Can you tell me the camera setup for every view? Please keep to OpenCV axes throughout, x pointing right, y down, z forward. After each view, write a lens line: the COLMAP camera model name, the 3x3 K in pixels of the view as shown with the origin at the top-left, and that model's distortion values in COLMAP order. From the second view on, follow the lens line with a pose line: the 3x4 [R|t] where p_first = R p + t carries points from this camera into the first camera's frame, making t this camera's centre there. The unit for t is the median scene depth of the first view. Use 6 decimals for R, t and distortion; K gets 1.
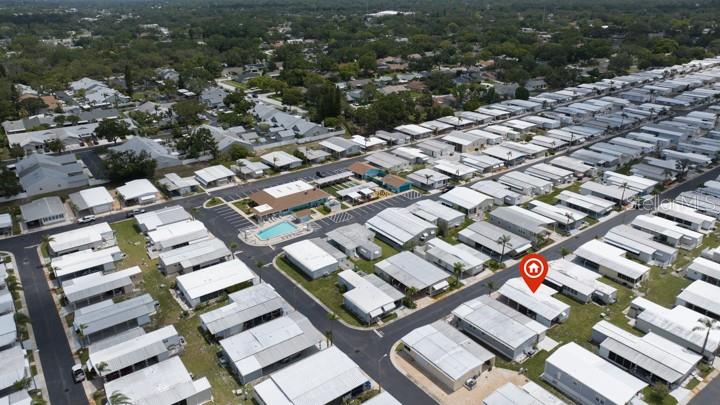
lens RADIAL K [[520.3, 0, 359.9], [0, 520.3, 202.6], [0, 0, 1]] dist [-0.005050, -0.001370]
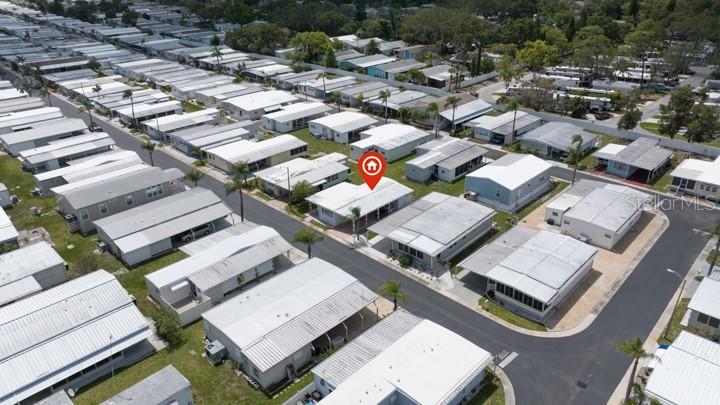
lens RADIAL K [[520.3, 0, 360.1], [0, 520.3, 202.6], [0, 0, 1]] dist [-0.005050, -0.001370]
pose [[-0.188131, -0.398404, 0.897709, -0.252340], [0.392252, 0.807489, 0.440568, -0.102872], [-0.900414, 0.435012, 0.004361, 0.867992]]
